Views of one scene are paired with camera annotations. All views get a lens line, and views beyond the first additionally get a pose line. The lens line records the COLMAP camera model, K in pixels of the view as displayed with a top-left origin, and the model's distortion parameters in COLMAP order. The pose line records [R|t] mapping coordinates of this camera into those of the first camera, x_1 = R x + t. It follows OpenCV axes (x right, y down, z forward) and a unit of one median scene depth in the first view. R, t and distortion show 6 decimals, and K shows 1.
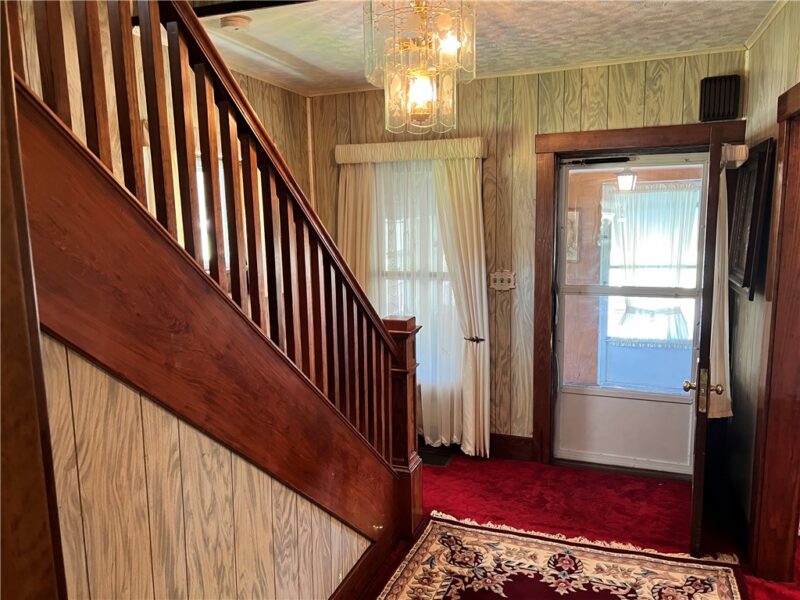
lens RADIAL K [[598.8, 0, 400.0], [0, 598.8, 300.0], [0, 0, 1]] dist [0.095837, -0.114844]
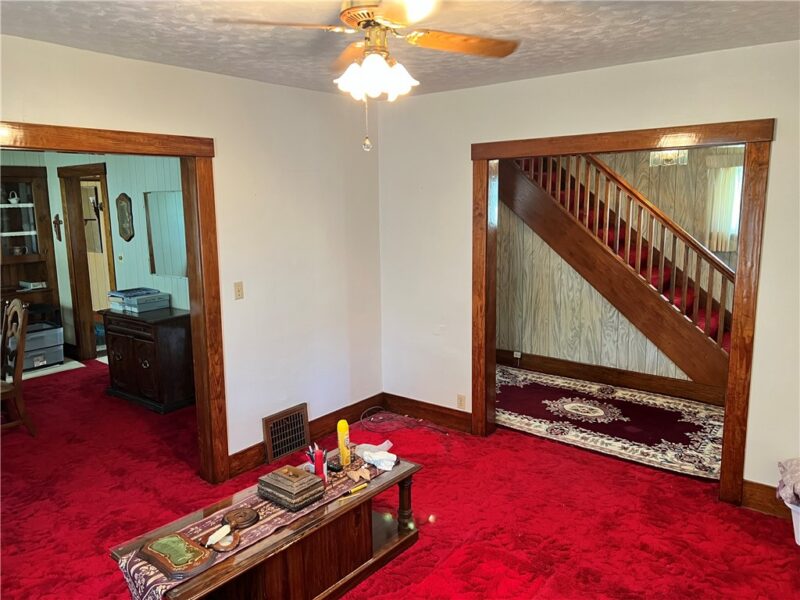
lens RADIAL K [[598.8, 0, 400.0], [0, 598.8, 300.0], [0, 0, 1]] dist [0.095837, -0.114844]
pose [[-0.314749, 0.175545, -0.932801, 2.557025], [-0.123407, 0.966839, 0.223591, -0.189438], [0.941118, 0.185489, -0.282648, 0.852454]]
